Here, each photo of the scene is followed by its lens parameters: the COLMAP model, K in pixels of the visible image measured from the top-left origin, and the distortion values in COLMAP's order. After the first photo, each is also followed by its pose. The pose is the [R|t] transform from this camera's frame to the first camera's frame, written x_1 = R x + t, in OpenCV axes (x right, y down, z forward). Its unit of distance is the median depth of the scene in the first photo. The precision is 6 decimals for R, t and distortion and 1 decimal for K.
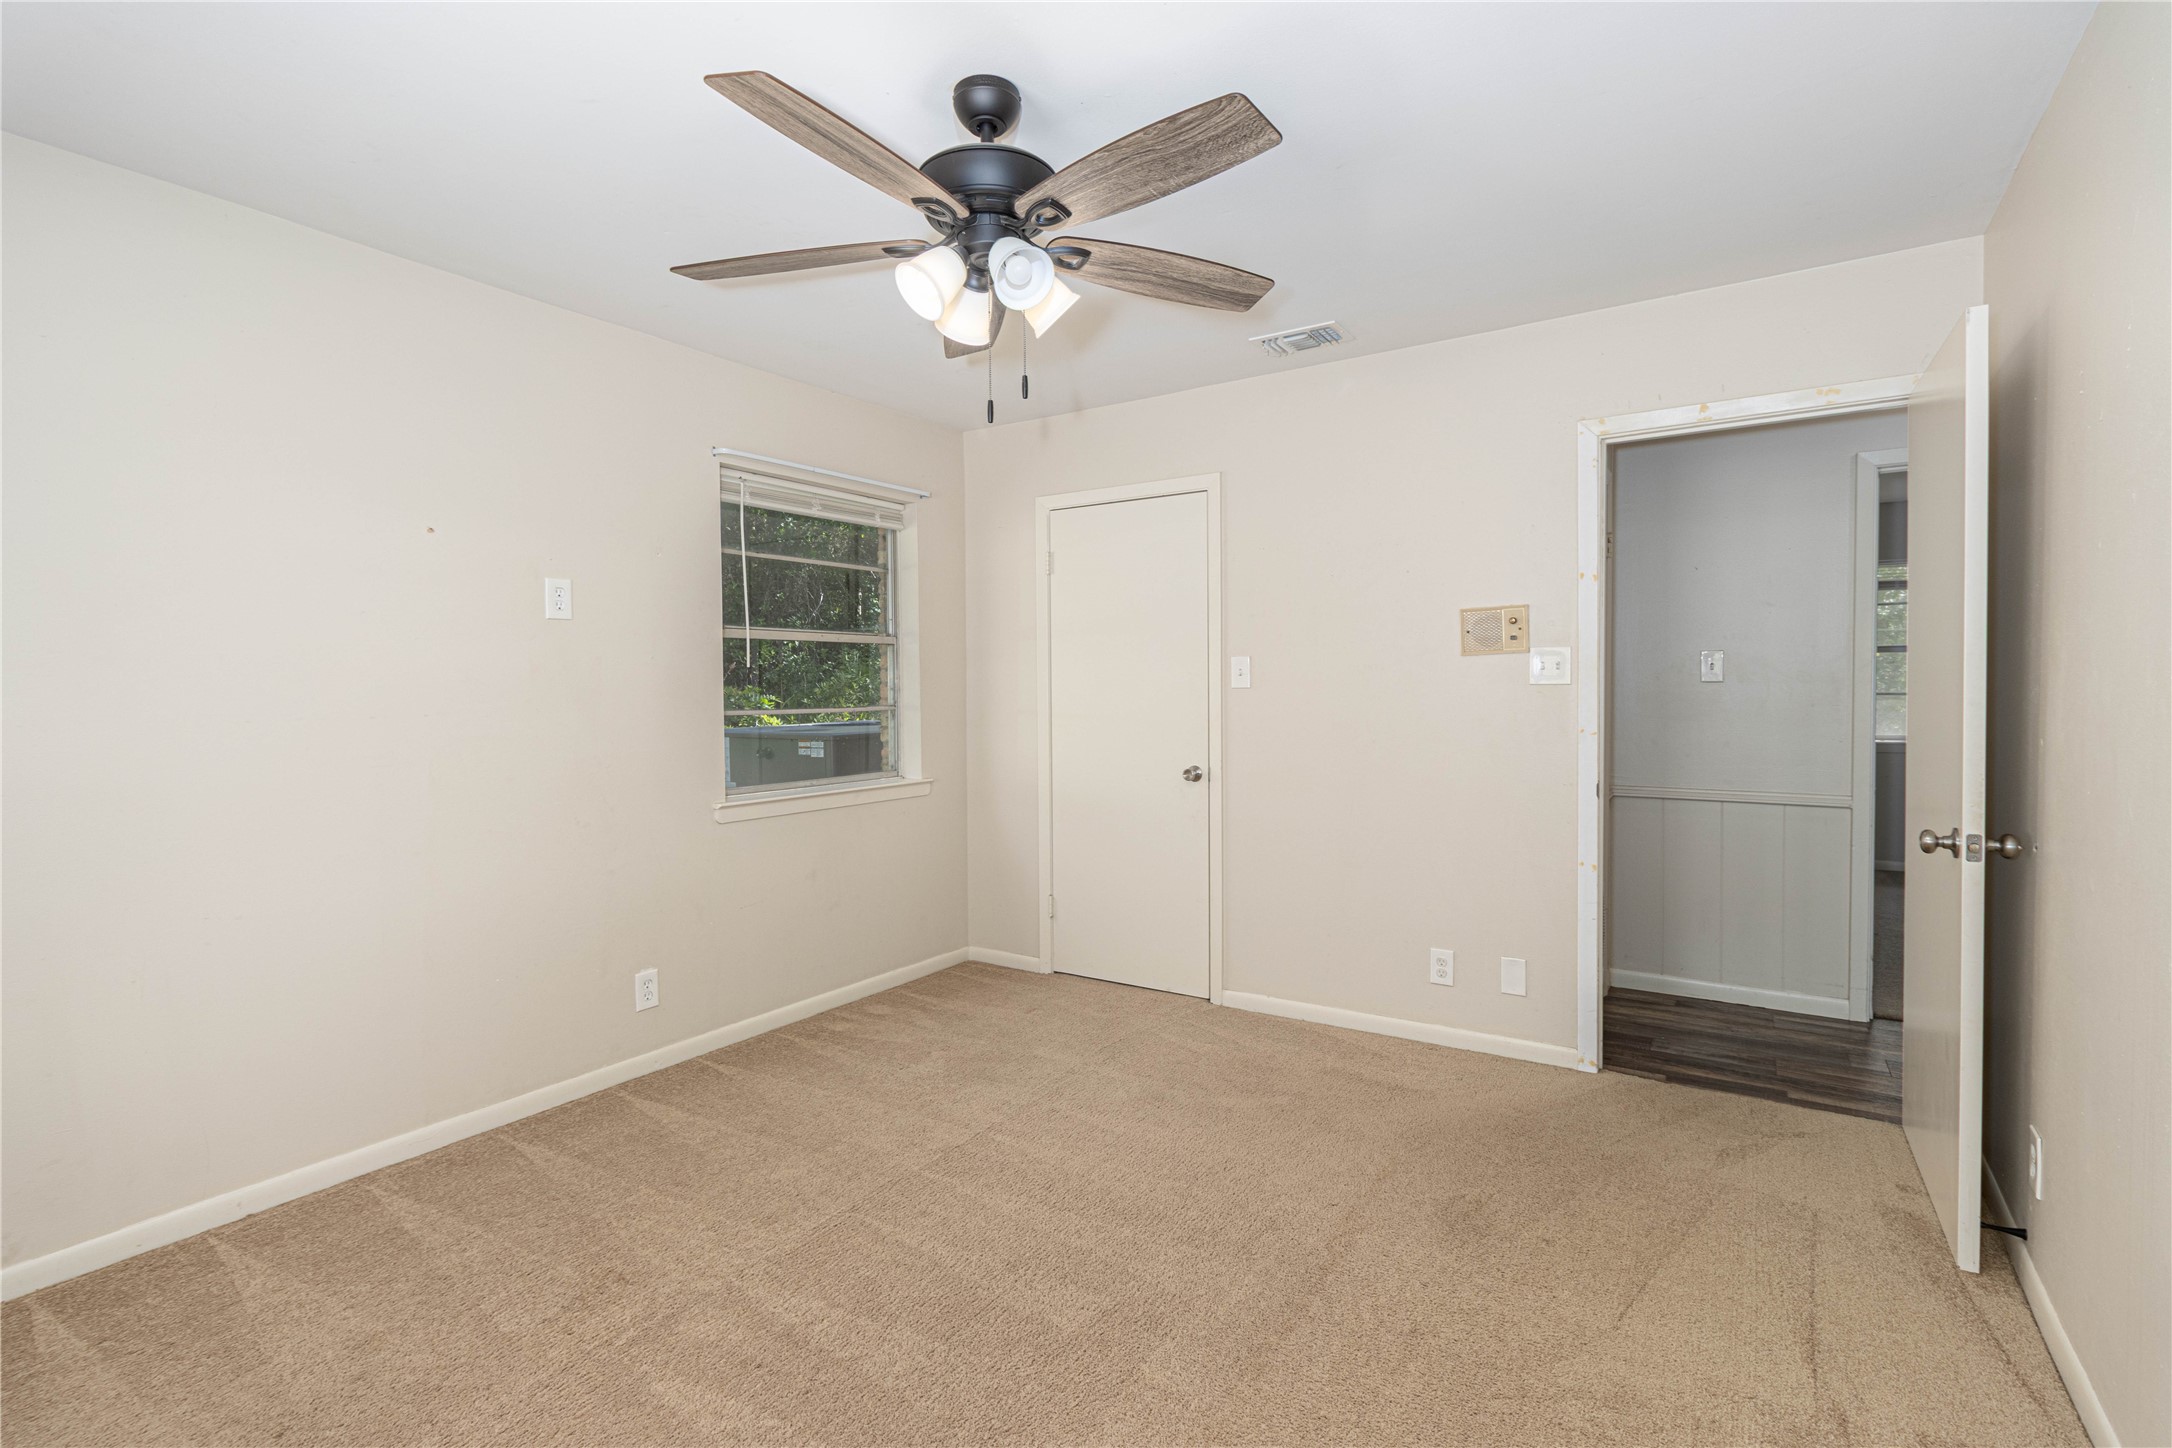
lens RADIAL K [[1015.1, 0, 1093.7], [0, 1015.1, 714.1], [0, 0, 1]] dist [0.001729, 0.001270]
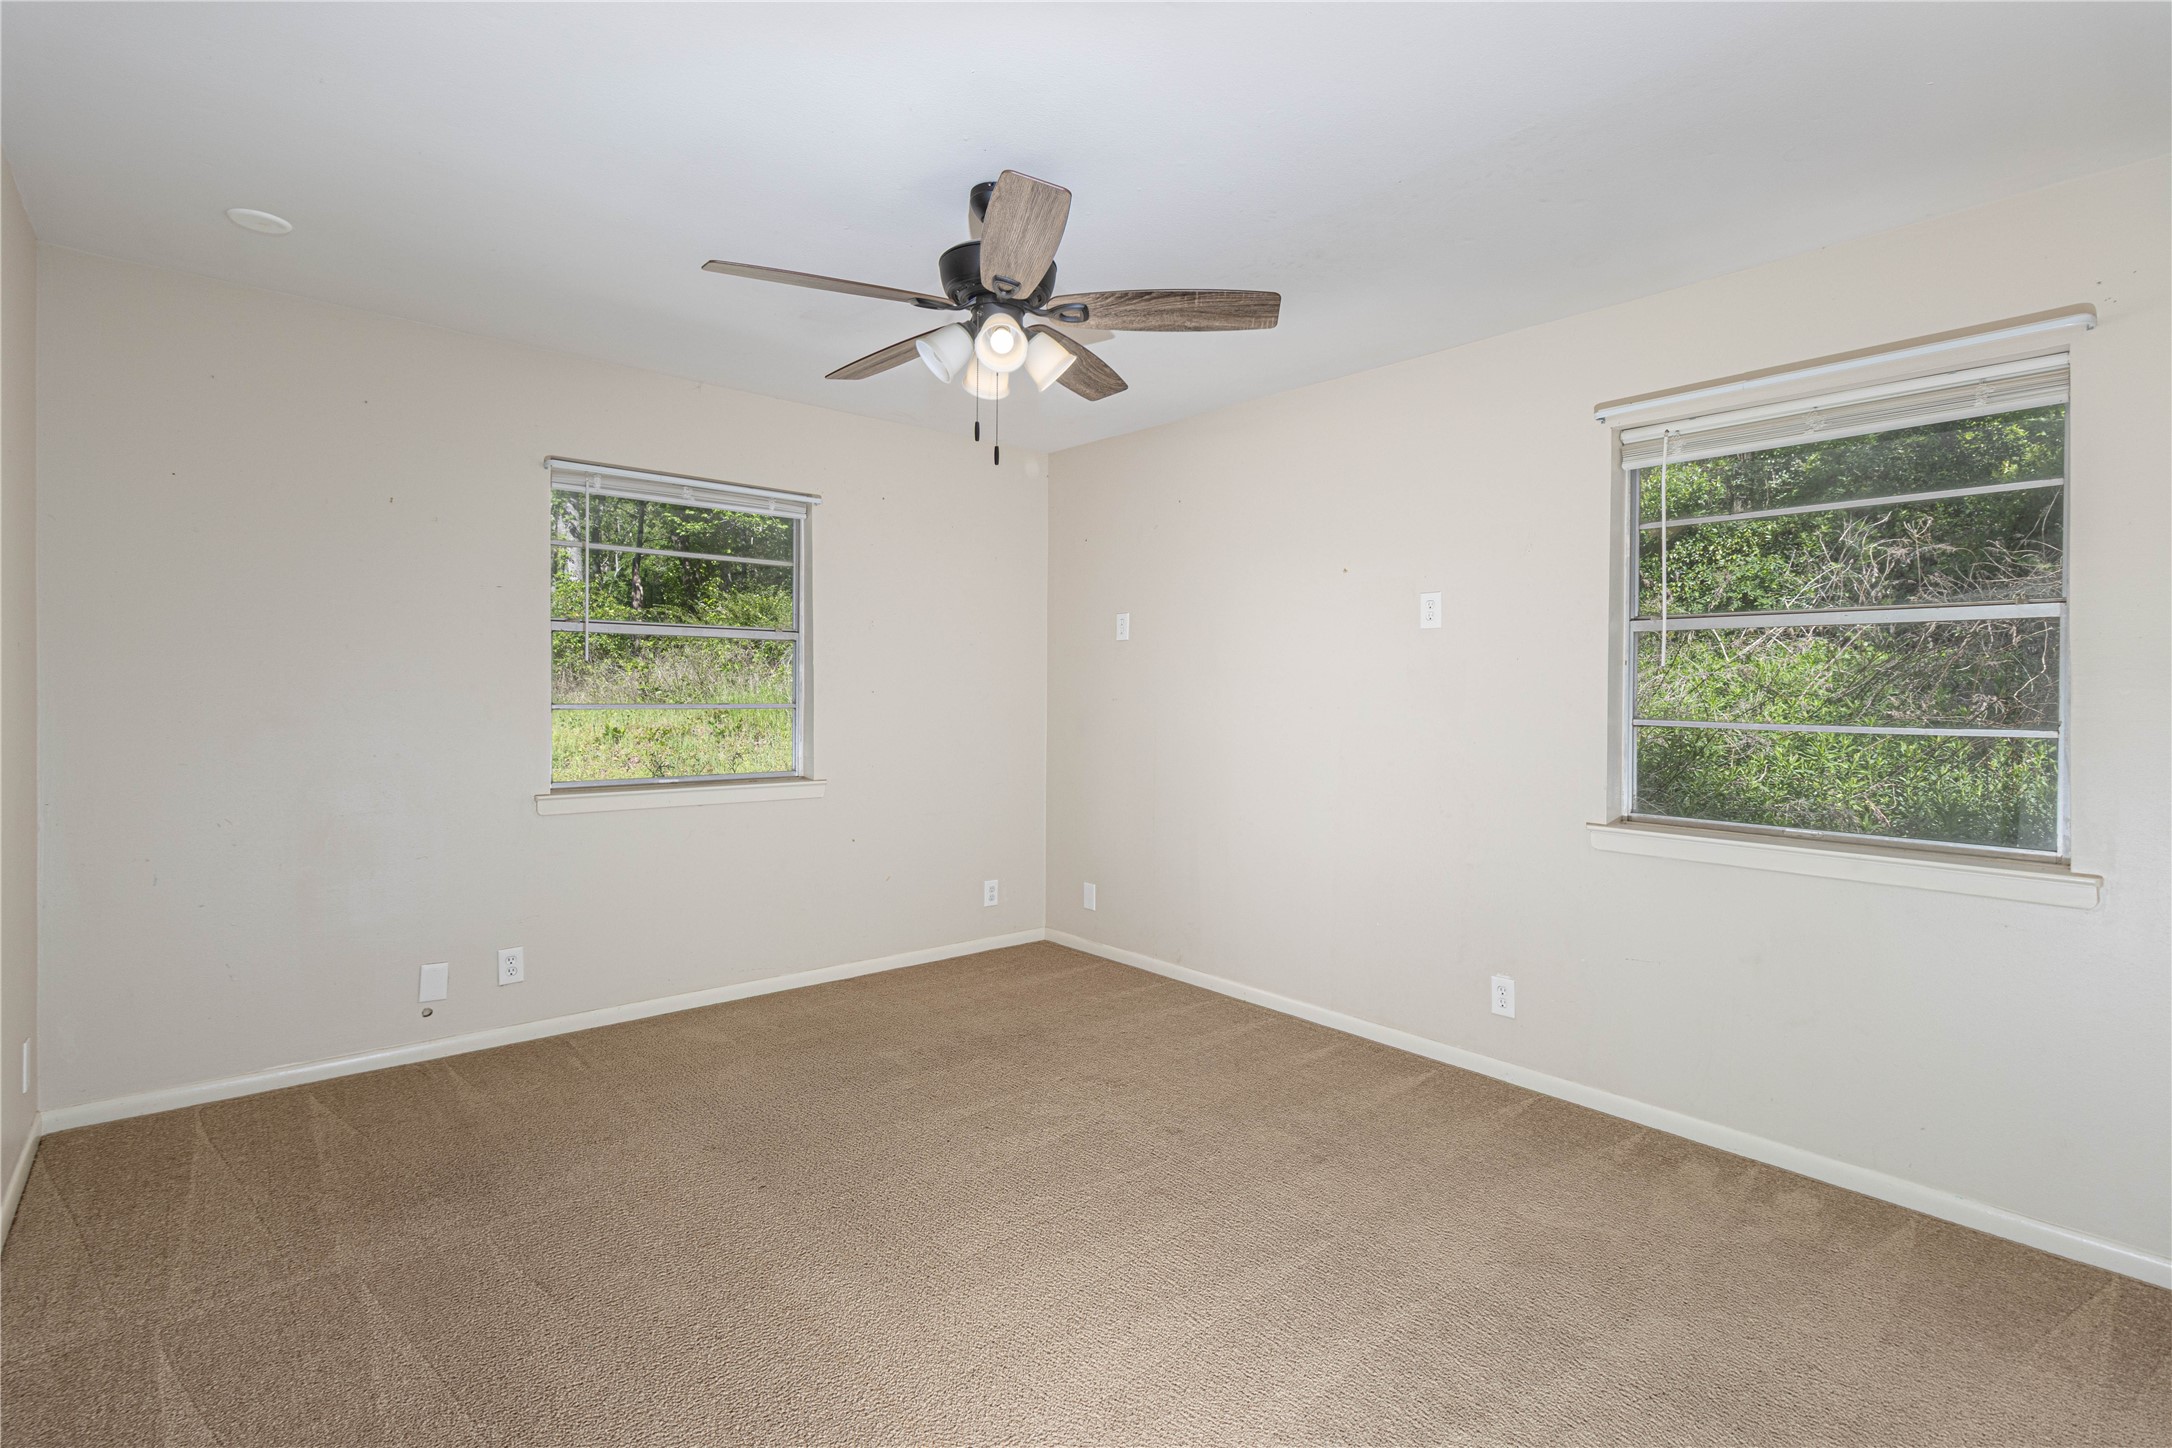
lens RADIAL K [[1053.6, 0, 1120.9], [0, 1053.6, 693.7], [0, 0, 1]] dist [0.003295, 0.000502]
pose [[-0.262472, 0.010513, -0.964882, 0.603953], [-0.031801, 0.999303, 0.019539, -0.029112], [0.964415, 0.035813, -0.261955, 0.849524]]
